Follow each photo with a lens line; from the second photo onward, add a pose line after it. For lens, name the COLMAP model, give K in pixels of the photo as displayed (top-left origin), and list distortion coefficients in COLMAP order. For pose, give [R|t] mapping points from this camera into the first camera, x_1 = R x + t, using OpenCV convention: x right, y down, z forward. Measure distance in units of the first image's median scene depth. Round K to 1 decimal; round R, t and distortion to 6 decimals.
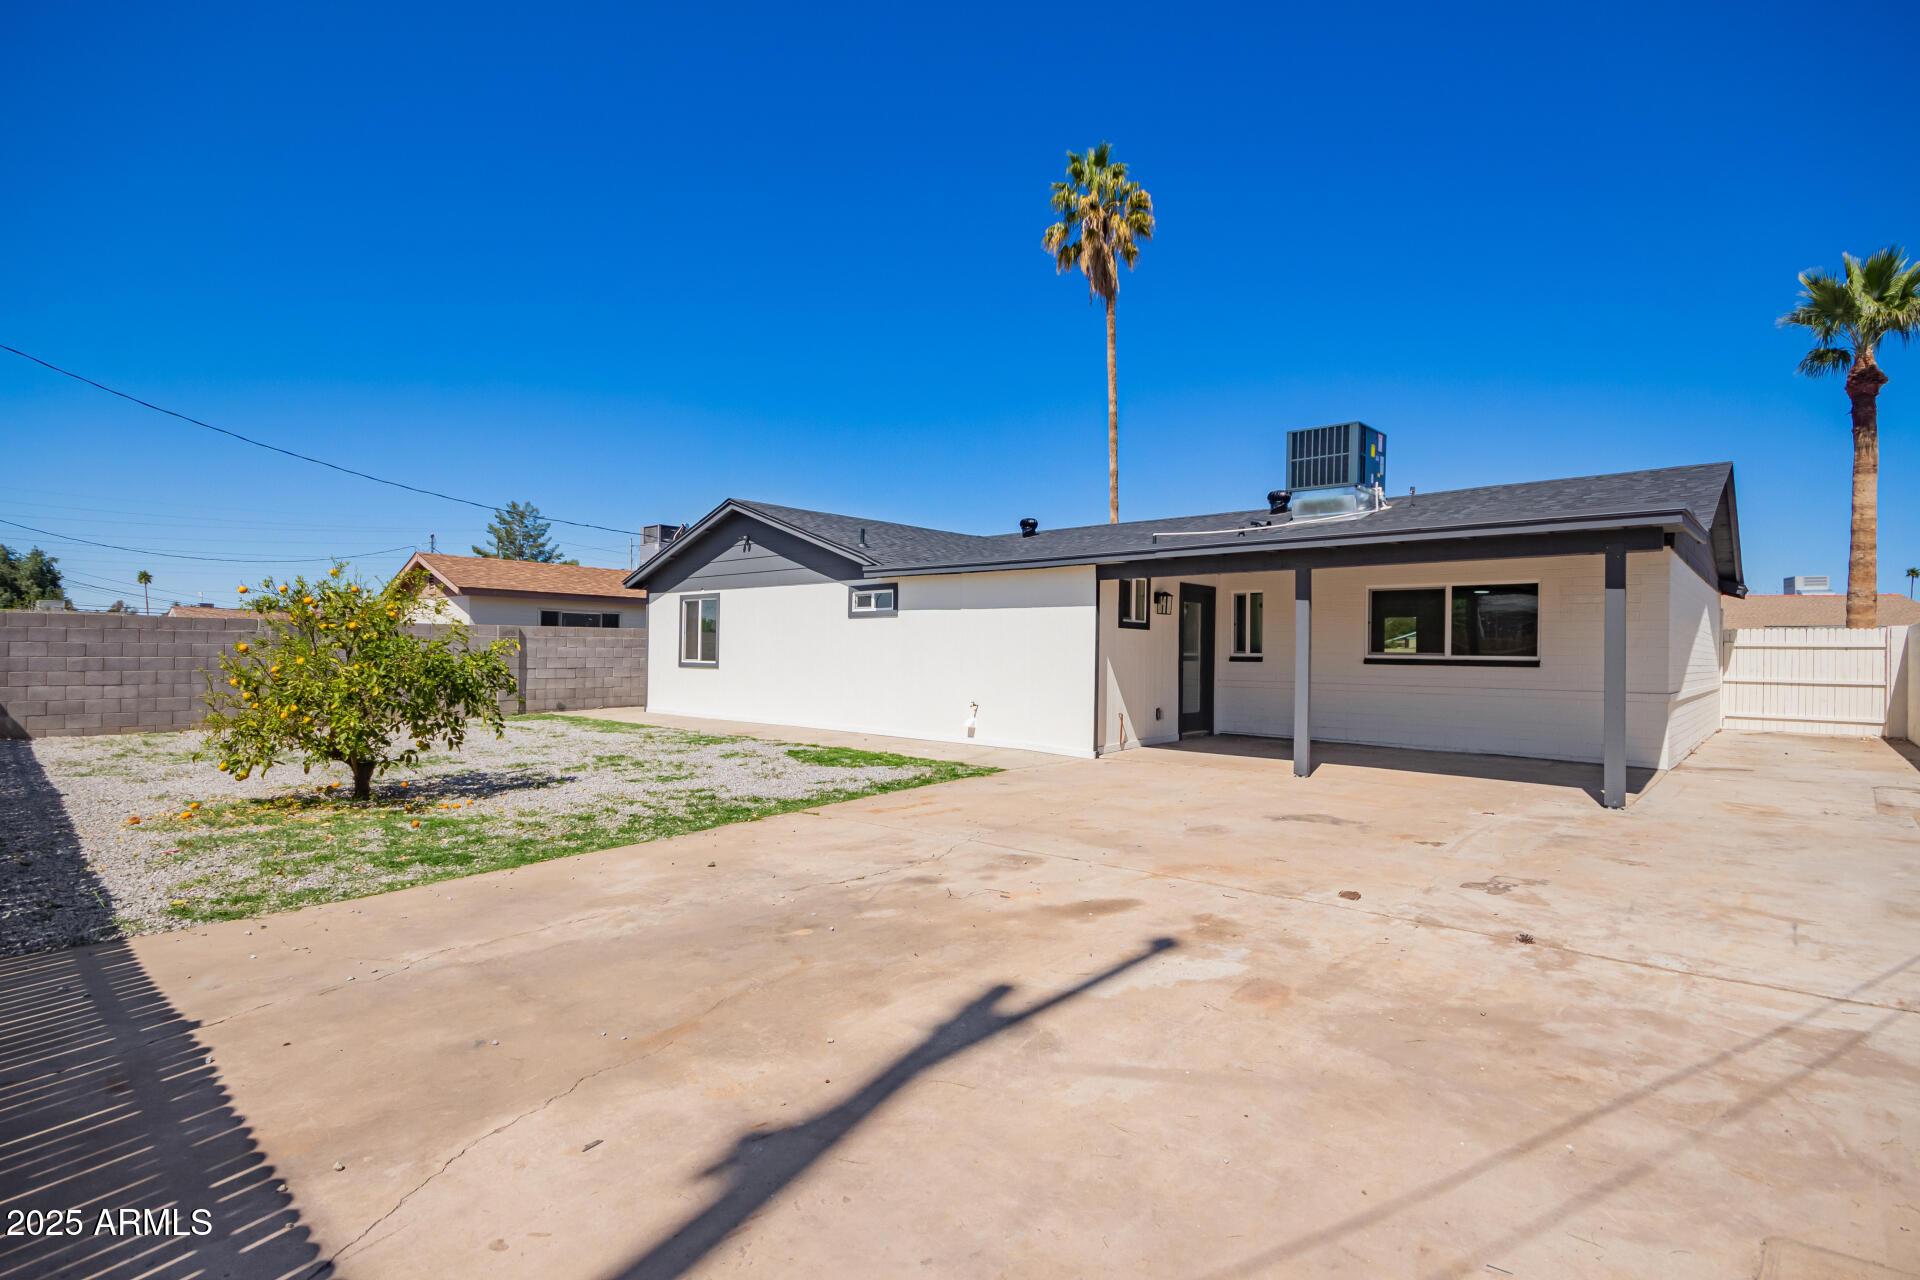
lens RADIAL K [[910.2, 0, 960.0], [0, 910.2, 640.0], [0, 0, 1]] dist [0.003742, 0.000518]
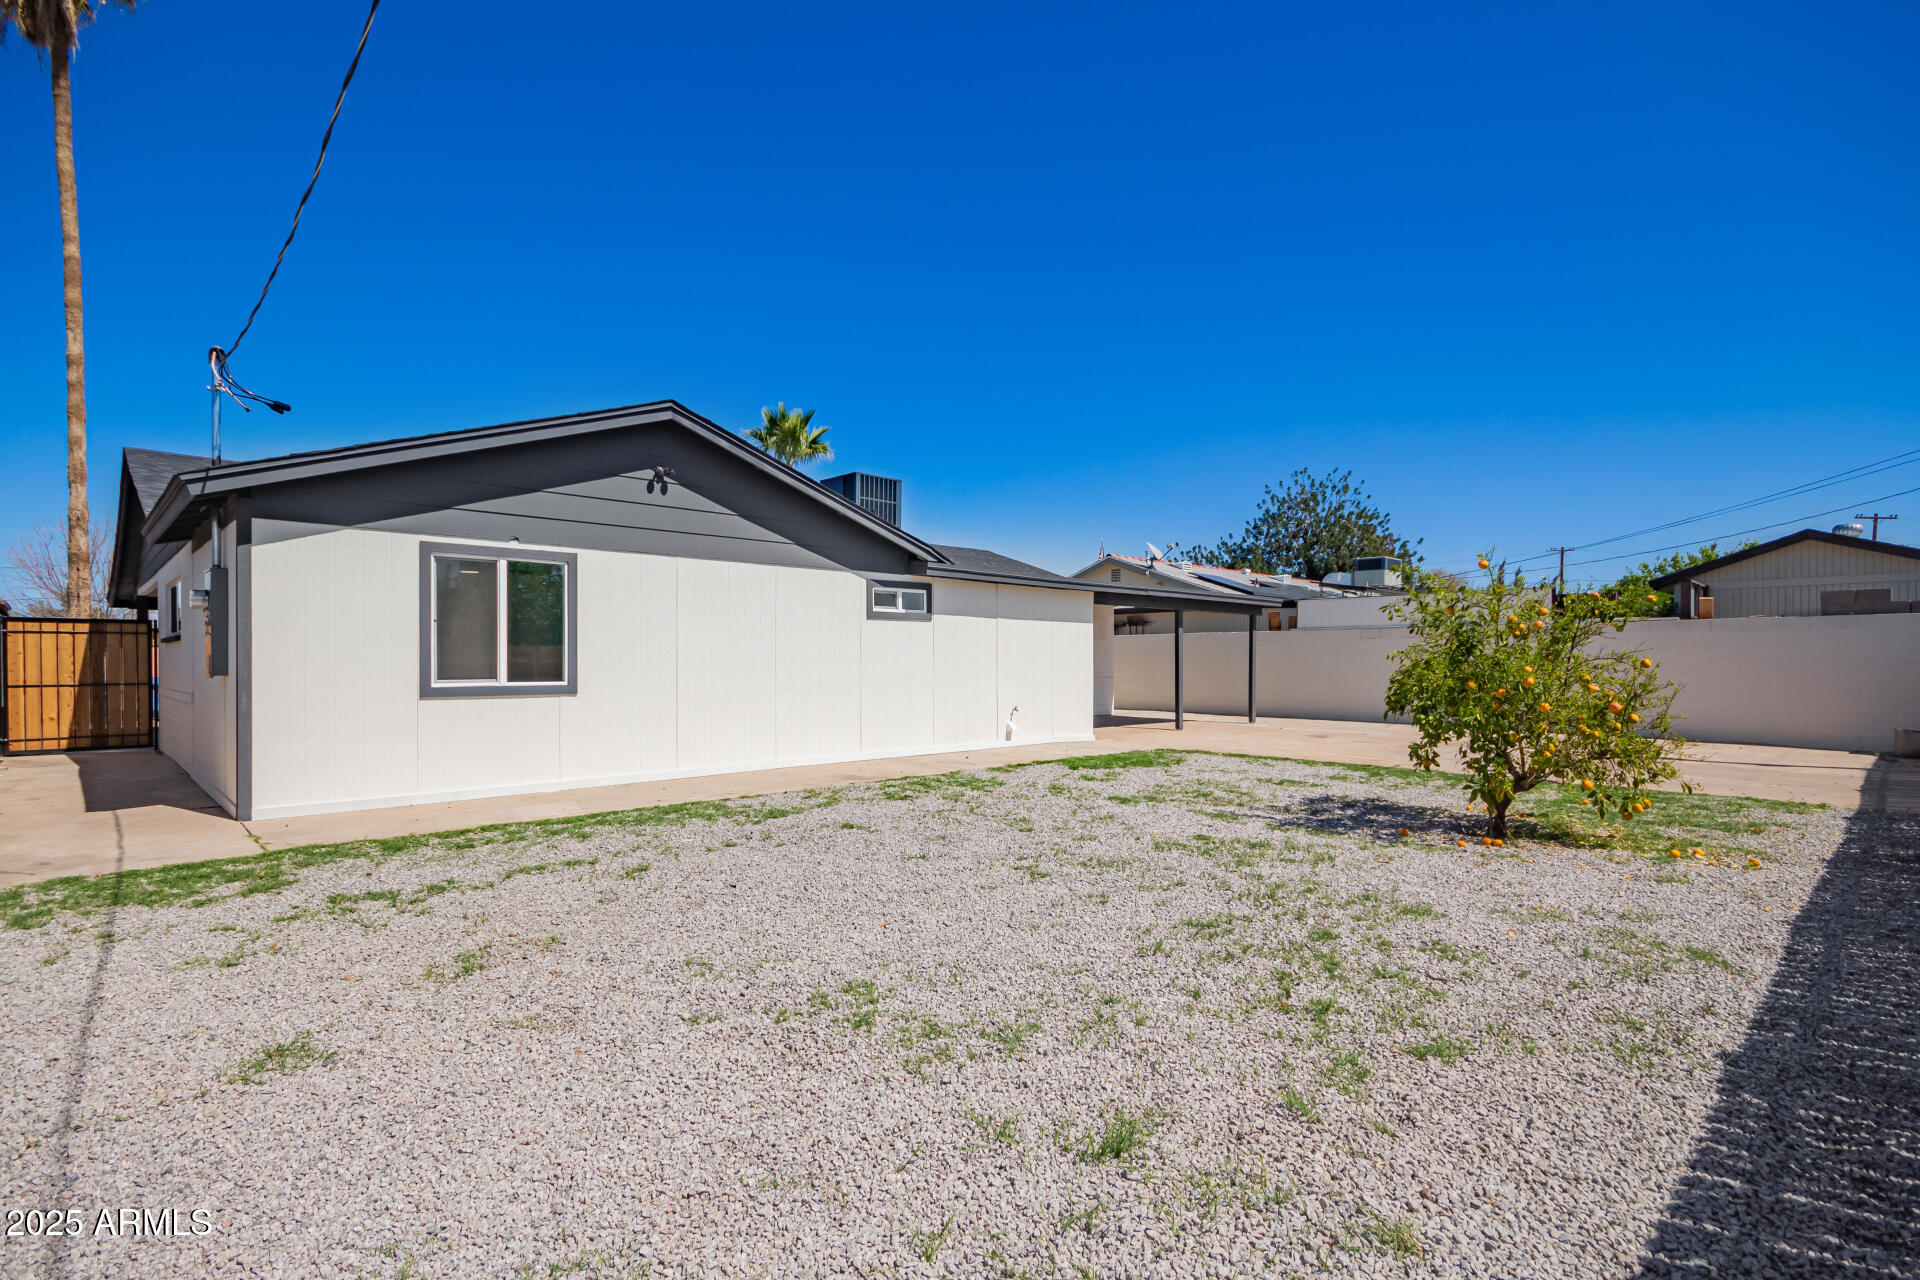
lens RADIAL K [[910.2, 0, 960.0], [0, 910.2, 640.0], [0, 0, 1]] dist [0.003742, 0.000518]
pose [[0.060094, 0.009410, 0.998148, -1.547303], [-0.013570, 0.999871, -0.008609, 0.000652], [-0.998101, -0.013028, 0.060213, 1.463626]]
